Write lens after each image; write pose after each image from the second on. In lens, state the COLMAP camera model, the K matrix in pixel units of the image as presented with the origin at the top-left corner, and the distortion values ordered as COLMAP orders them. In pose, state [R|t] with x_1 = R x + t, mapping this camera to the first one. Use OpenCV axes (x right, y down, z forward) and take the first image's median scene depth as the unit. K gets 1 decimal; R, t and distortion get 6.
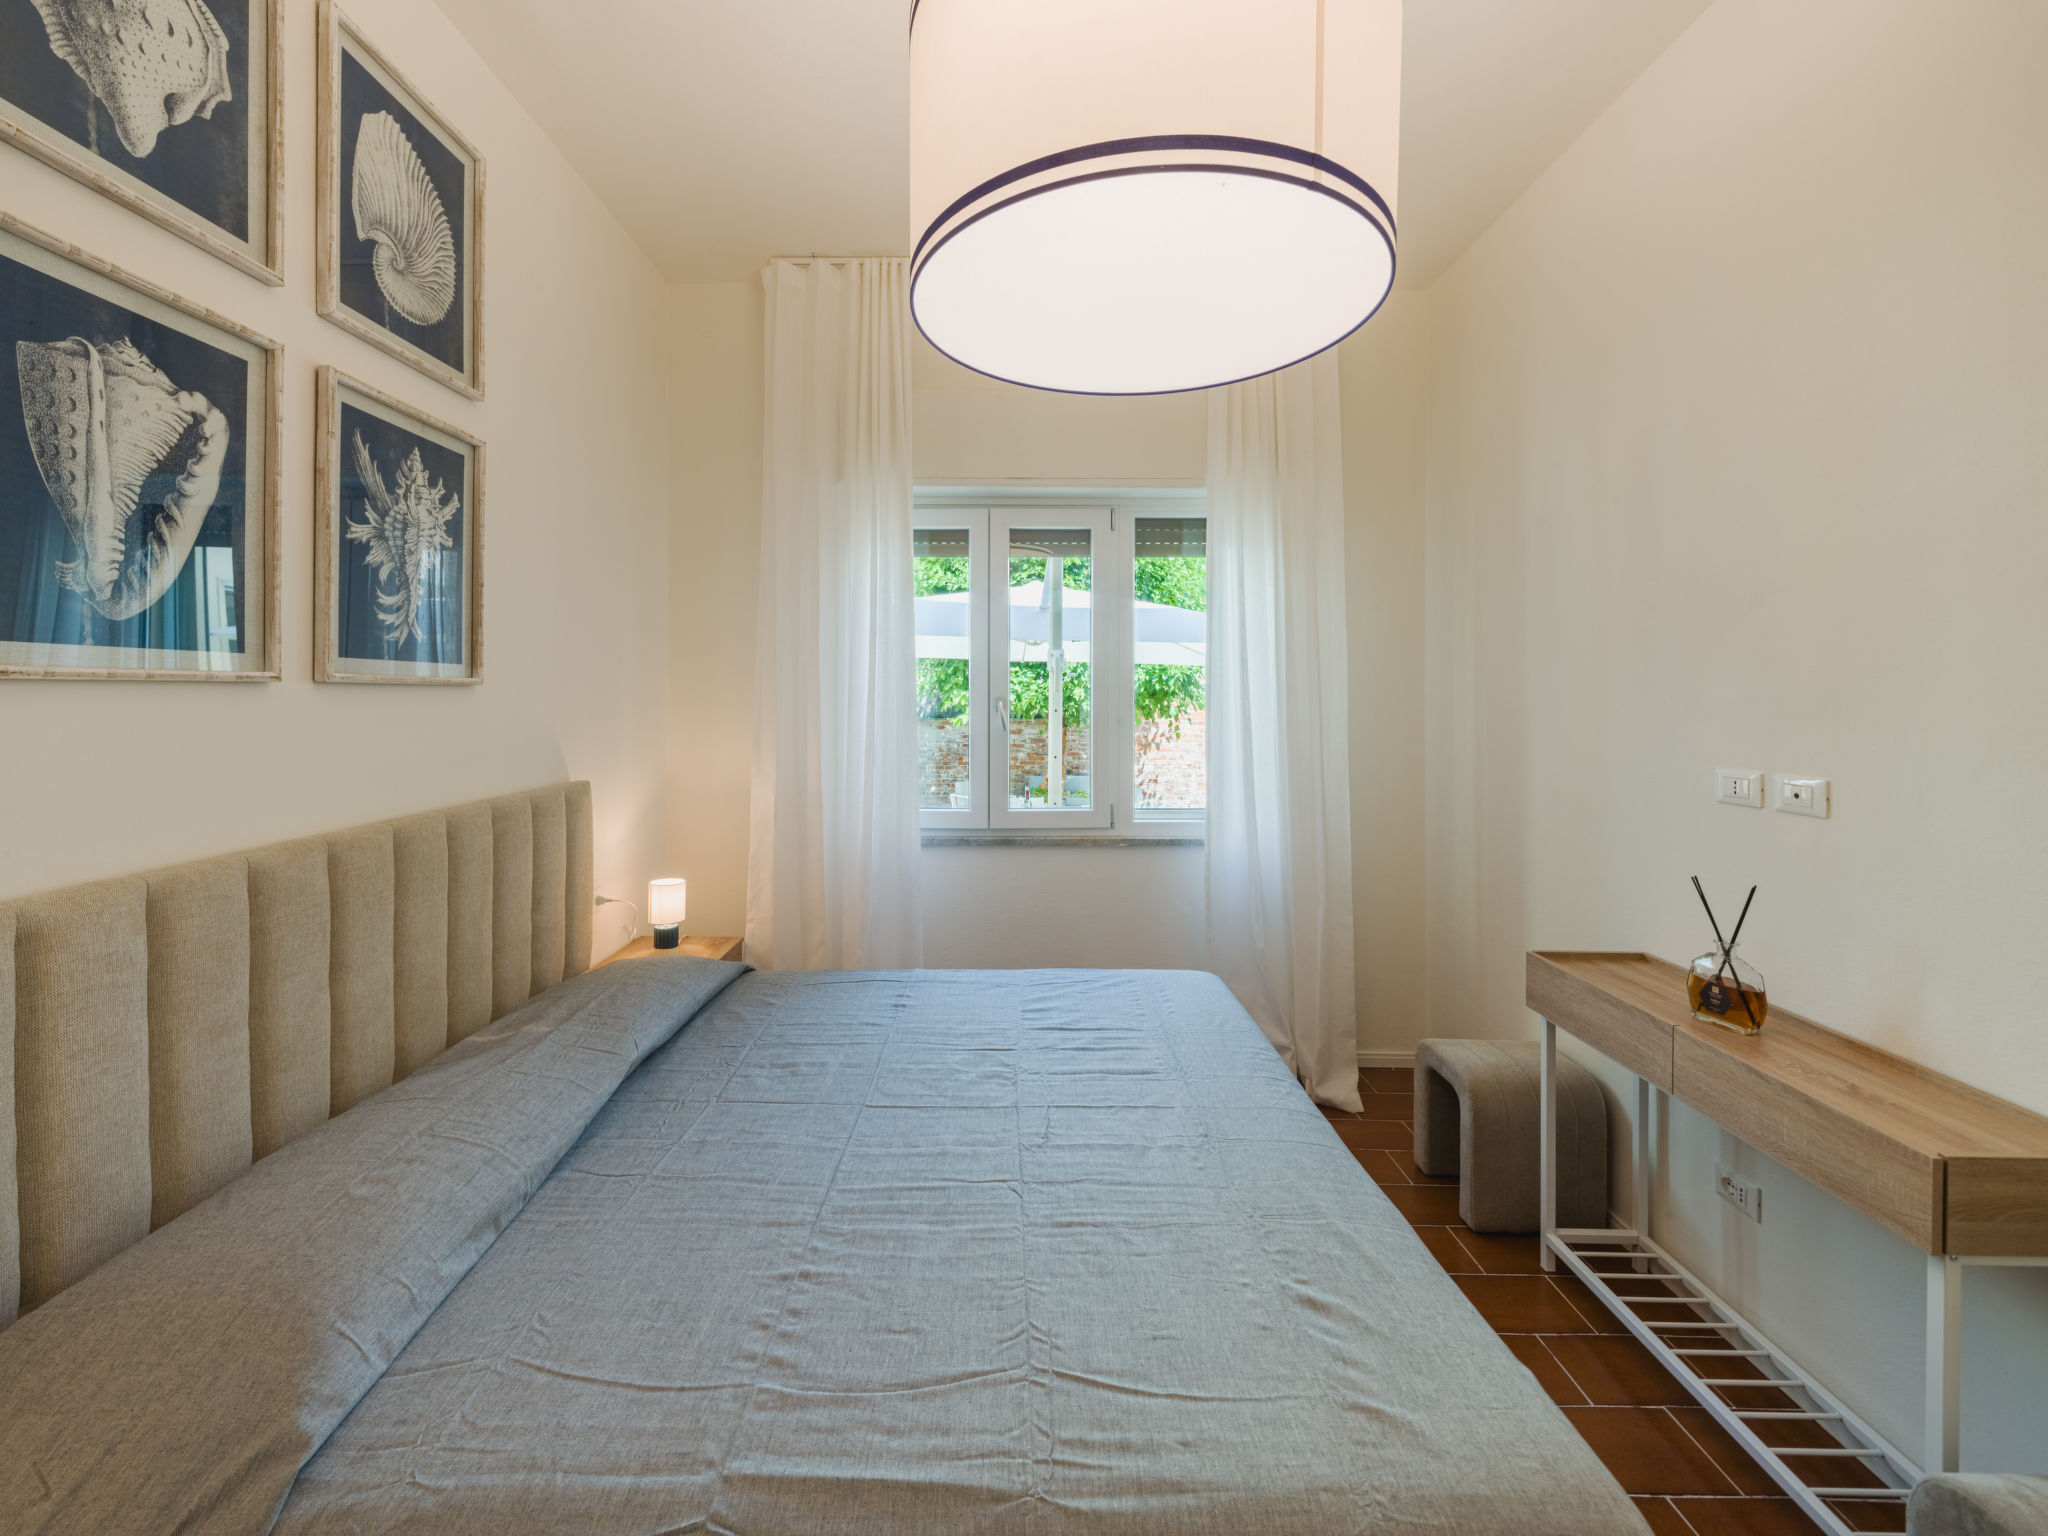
lens RADIAL K [[824.0, 0, 999.6], [0, 824.0, 699.3], [0, 0, 1]] dist [-0.002894, -0.001454]
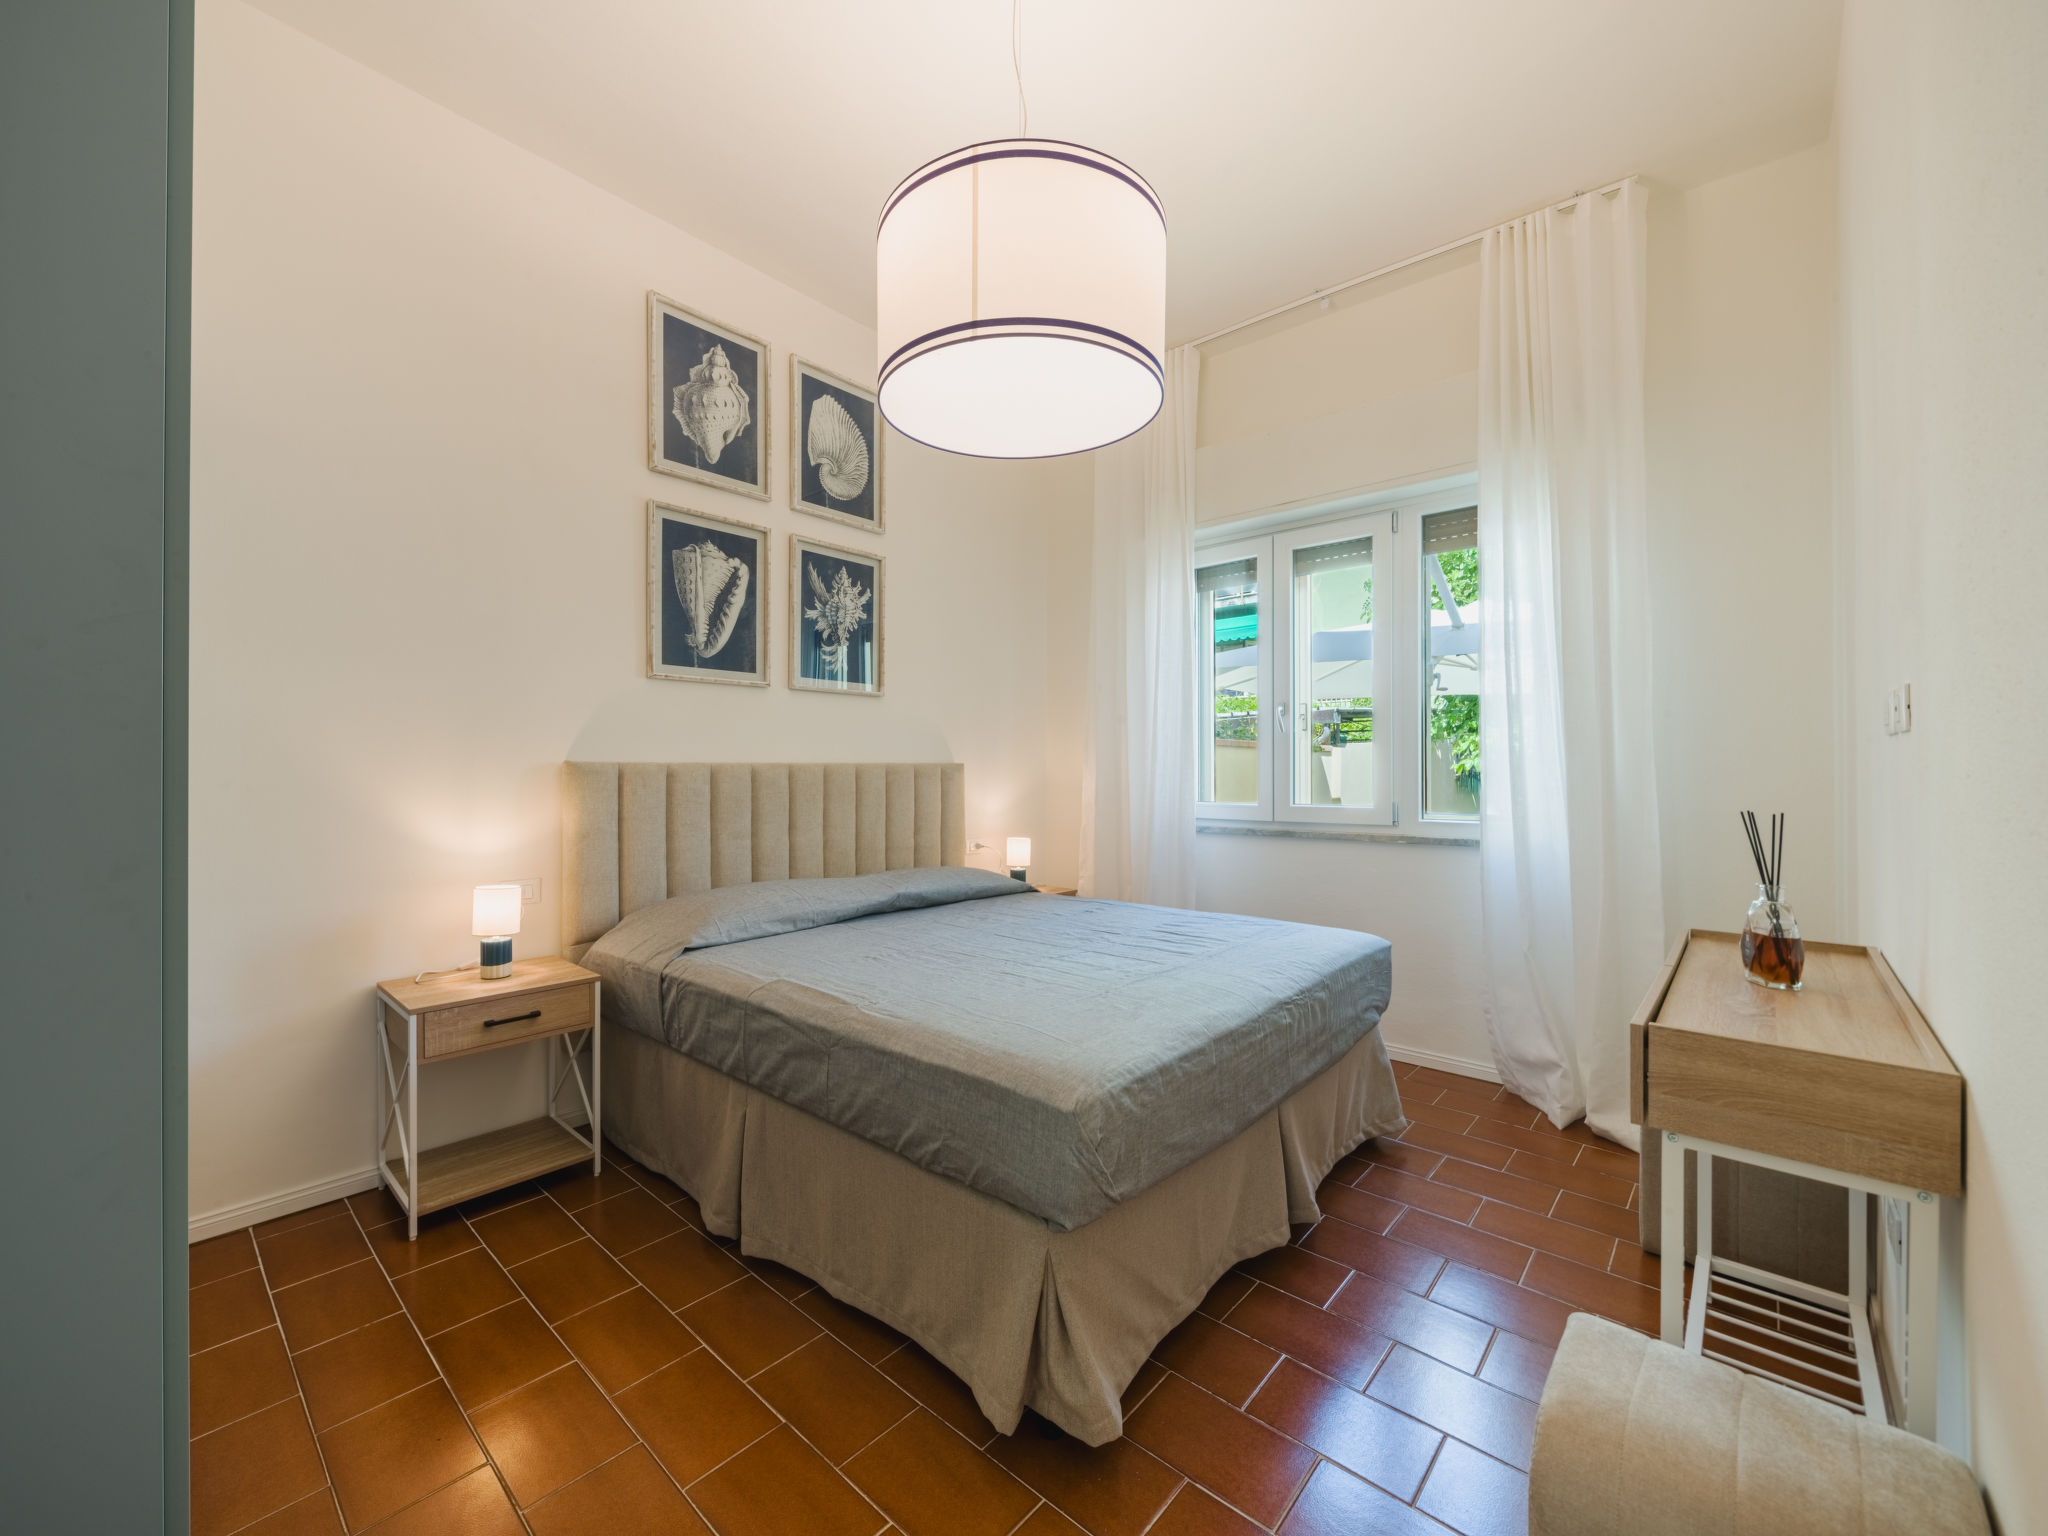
lens RADIAL K [[824.0, 0, 983.8], [0, 824.0, 770.8], [0, 0, 1]] dist [-0.002894, -0.001454]
pose [[0.738613, -0.003228, -0.674122, 0.839641], [-0.002338, 0.999970, -0.007349, 0.182043], [0.674126, 0.007004, 0.738583, -0.173263]]
